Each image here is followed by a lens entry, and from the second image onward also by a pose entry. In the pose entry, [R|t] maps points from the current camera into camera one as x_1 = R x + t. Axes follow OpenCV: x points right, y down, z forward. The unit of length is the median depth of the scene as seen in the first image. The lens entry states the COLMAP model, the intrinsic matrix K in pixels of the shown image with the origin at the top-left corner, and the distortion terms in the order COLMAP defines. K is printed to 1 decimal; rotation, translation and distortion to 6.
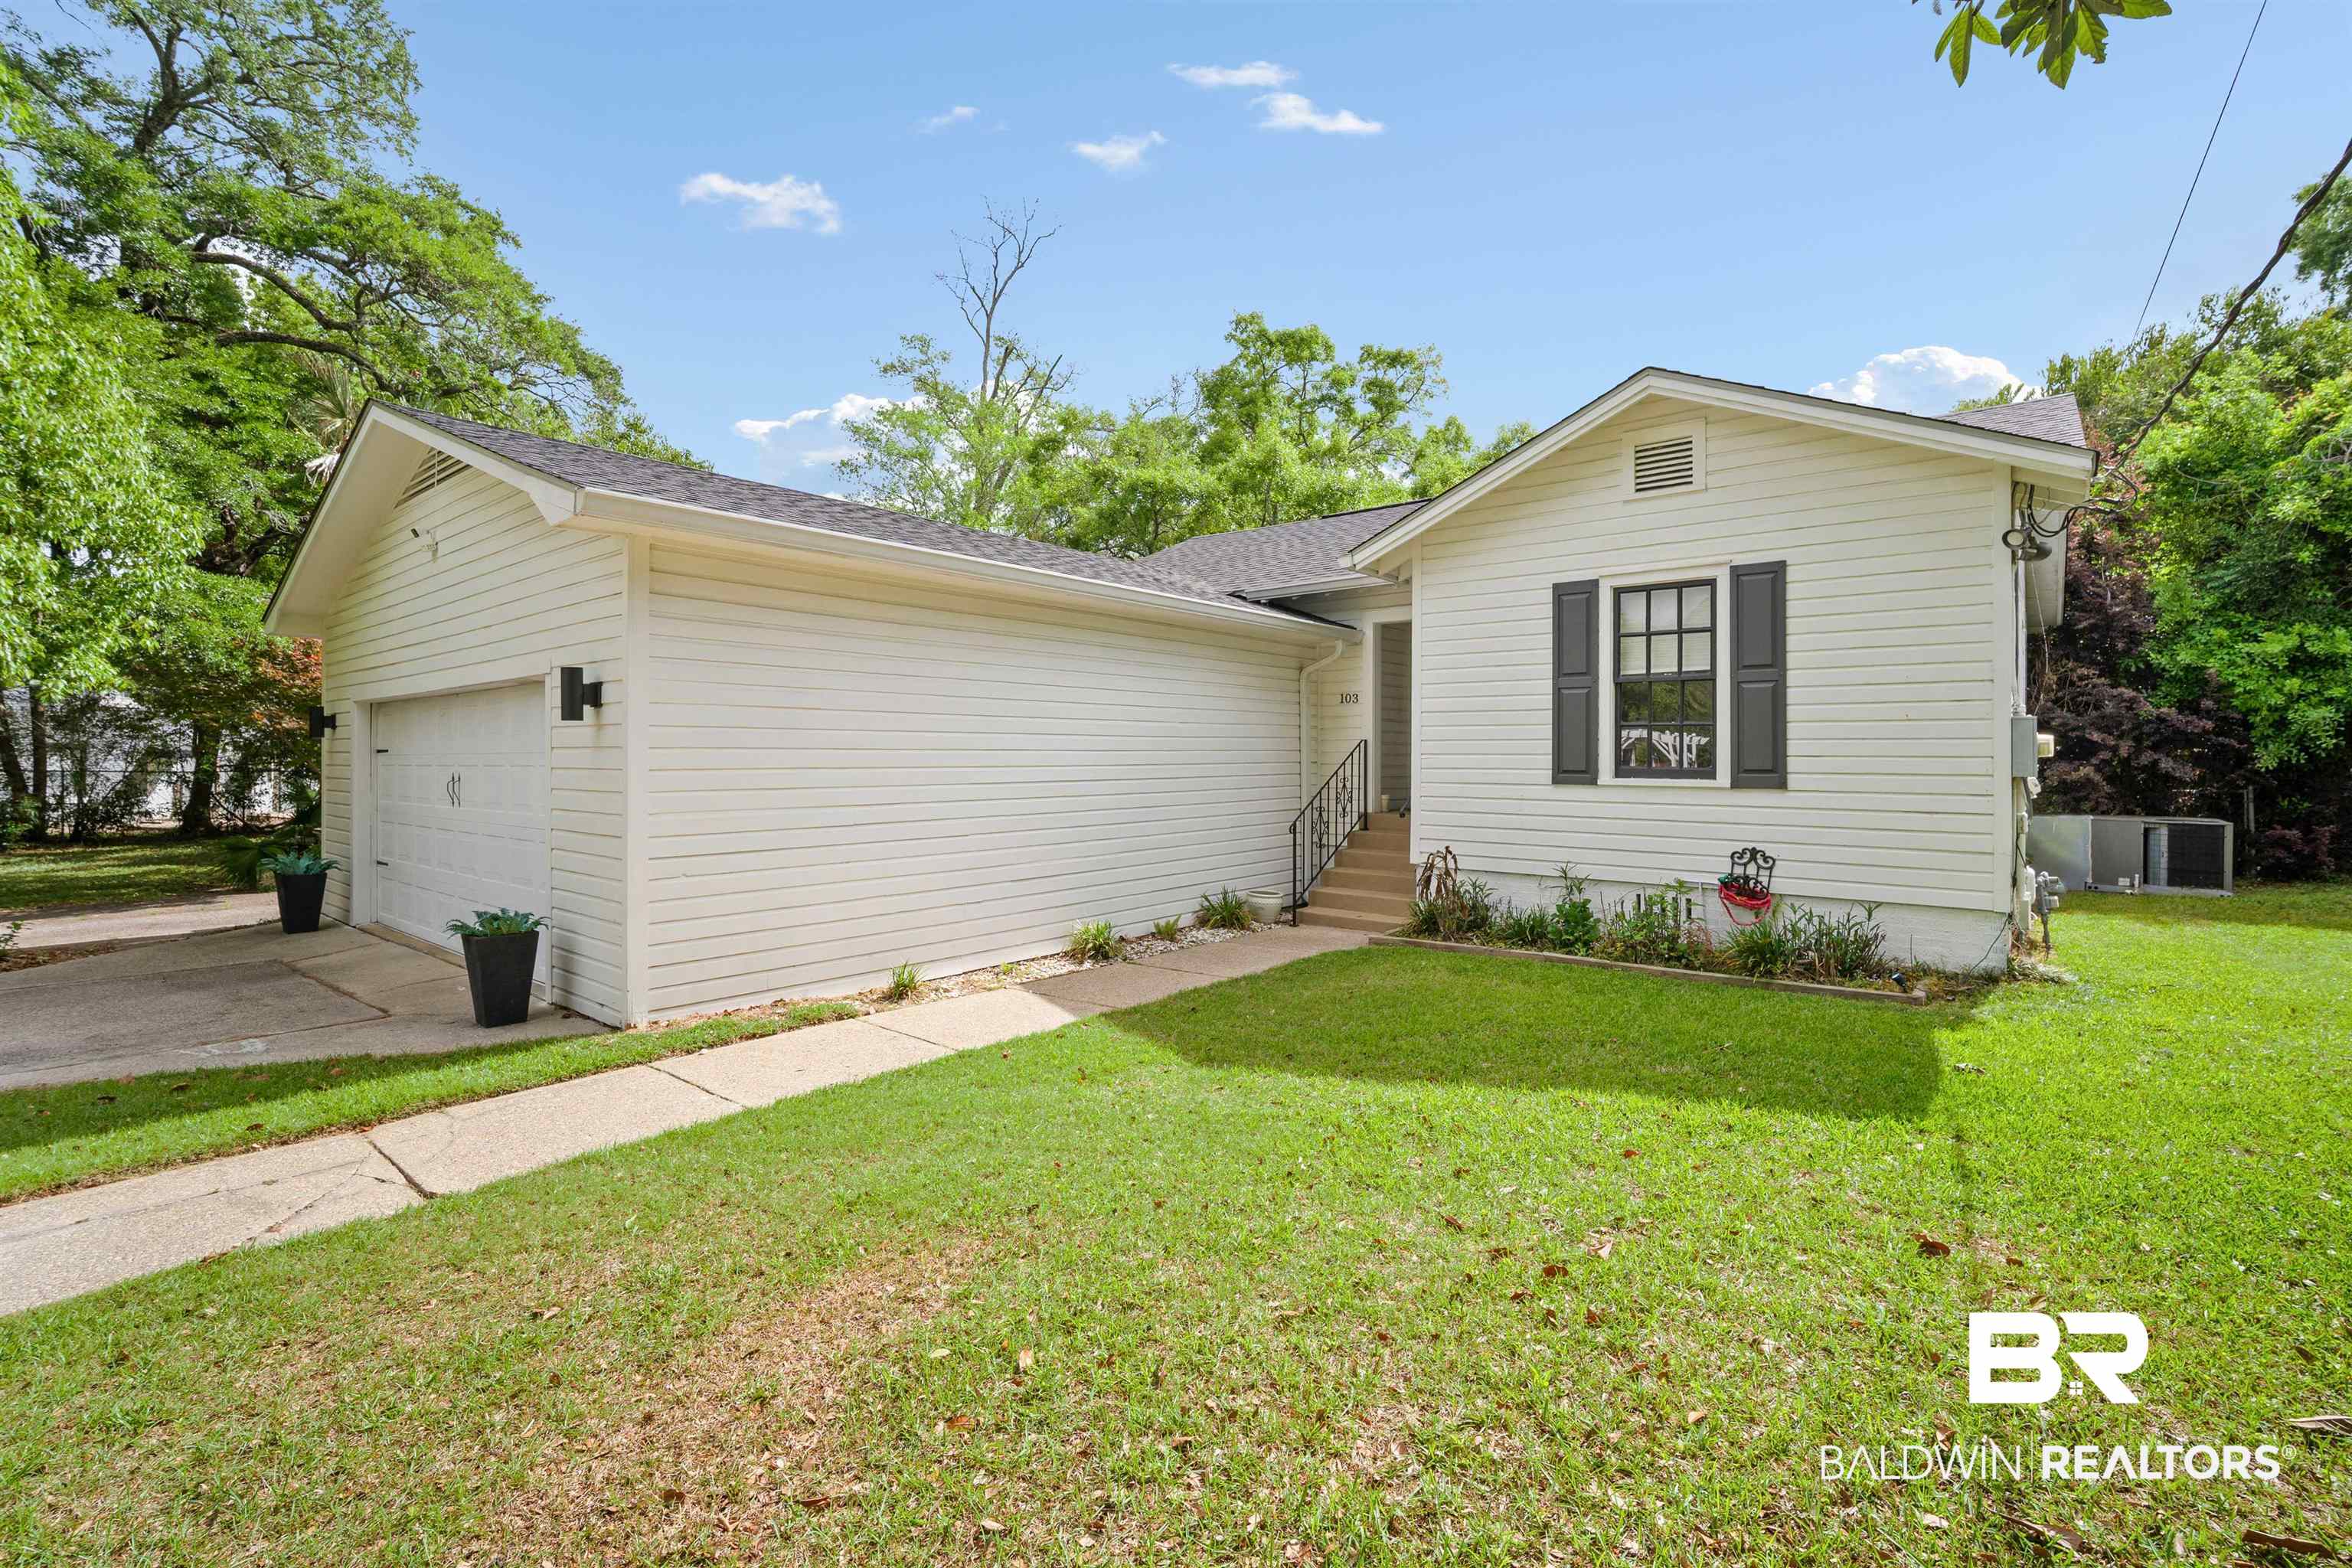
lens RADIAL K [[1047.5, 0, 1176.8], [0, 1047.5, 770.1], [0, 0, 1]] dist [-0.003277, -0.000924]
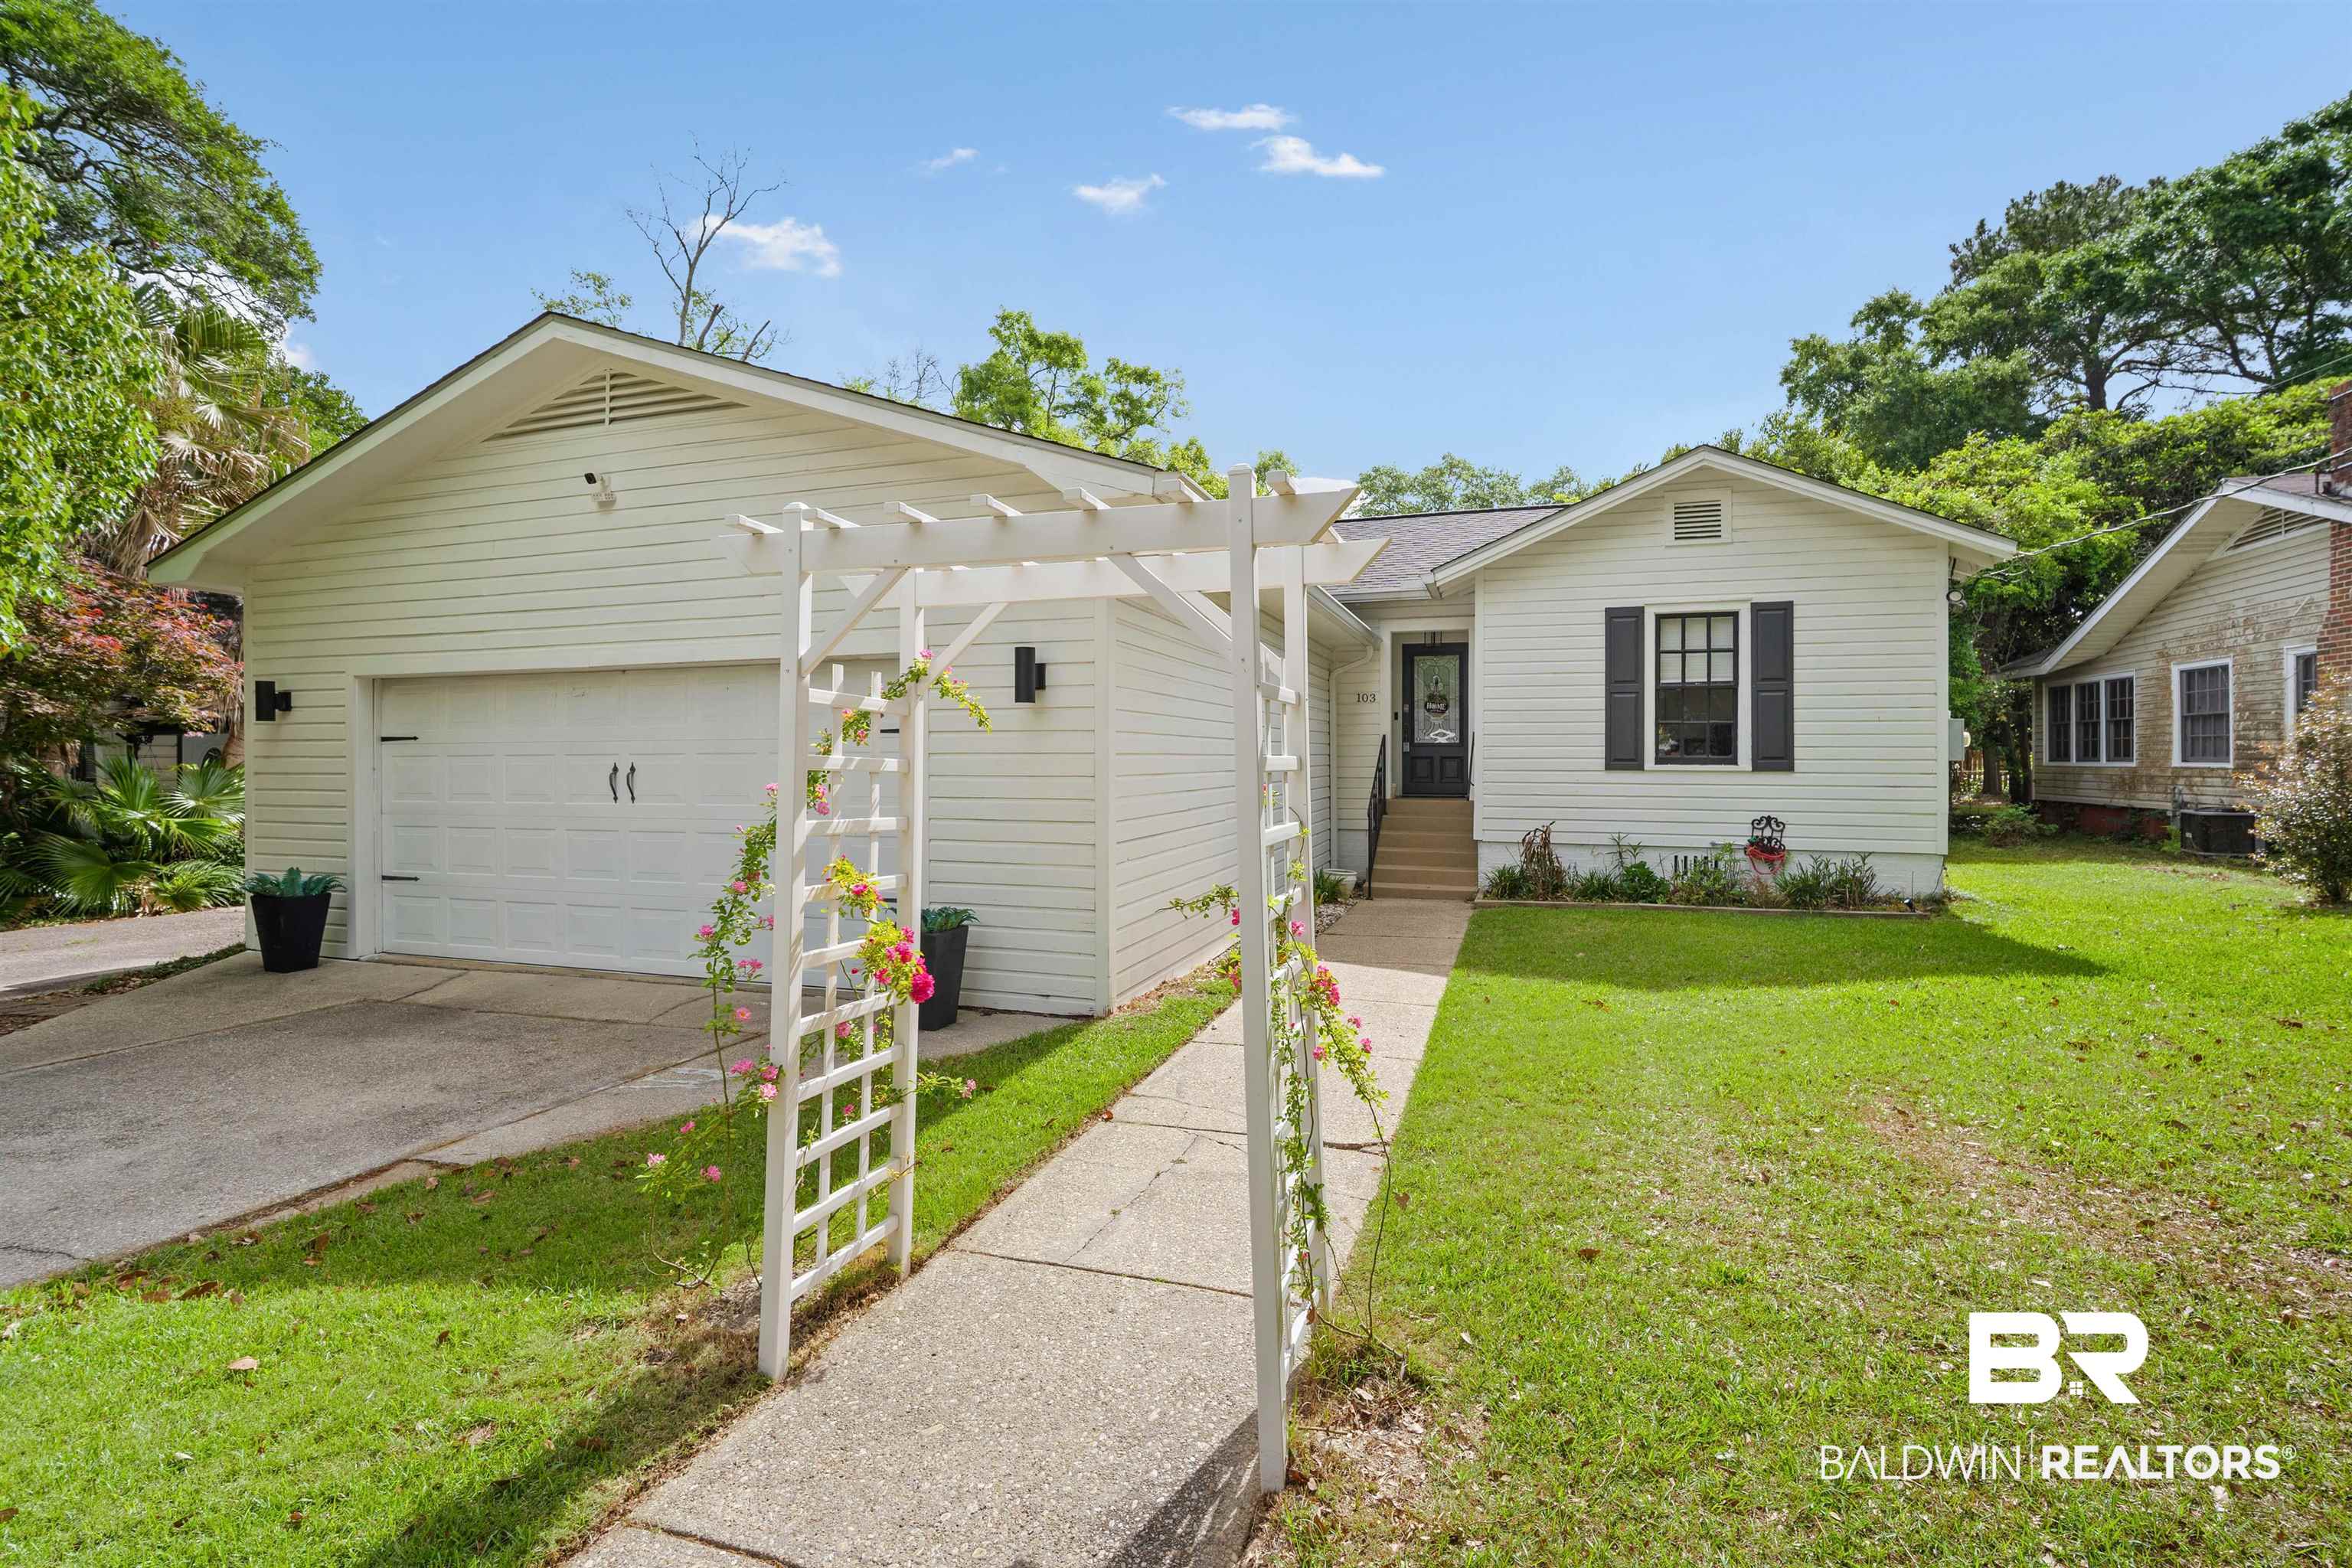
lens RADIAL K [[1047.5, 0, 1181.6], [0, 1047.5, 768.8], [0, 0, 1]] dist [-0.003277, -0.000924]
pose [[0.931424, -0.003918, 0.363915, -0.581125], [0.004412, 0.999990, -0.000526, 0.010874], [-0.363909, 0.002095, 0.931432, 0.031844]]
